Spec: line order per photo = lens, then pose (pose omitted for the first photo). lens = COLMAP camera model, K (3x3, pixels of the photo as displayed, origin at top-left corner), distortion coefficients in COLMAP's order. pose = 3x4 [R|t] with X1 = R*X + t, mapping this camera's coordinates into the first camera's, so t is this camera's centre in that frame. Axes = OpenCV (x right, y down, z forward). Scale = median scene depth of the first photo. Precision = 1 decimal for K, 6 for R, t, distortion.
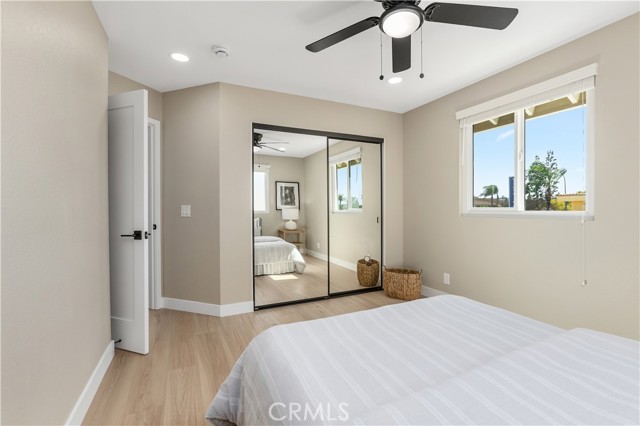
lens RADIAL K [[293.5, 0, 325.0], [0, 293.5, 211.0], [0, 0, 1]] dist [0.000796, 0.000526]
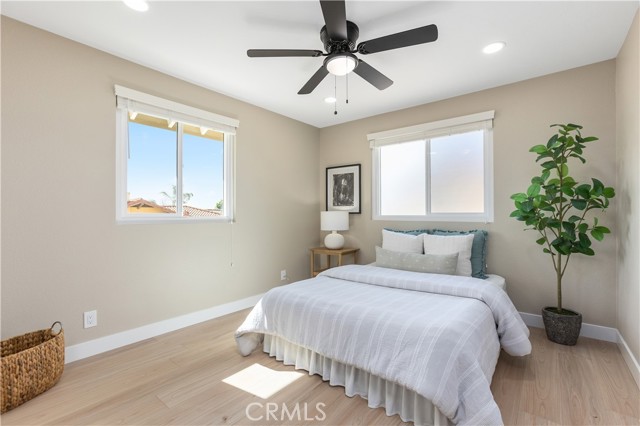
lens RADIAL K [[274.9, 0, 320.0], [0, 274.9, 213.0], [0, 0, 1]] dist [-0.001064, -0.000032]
pose [[-0.398700, 0.011423, 0.917010, -0.512075], [0.008721, 0.999924, -0.008665, -0.001488], [-0.917040, 0.004542, -0.398770, 1.058533]]
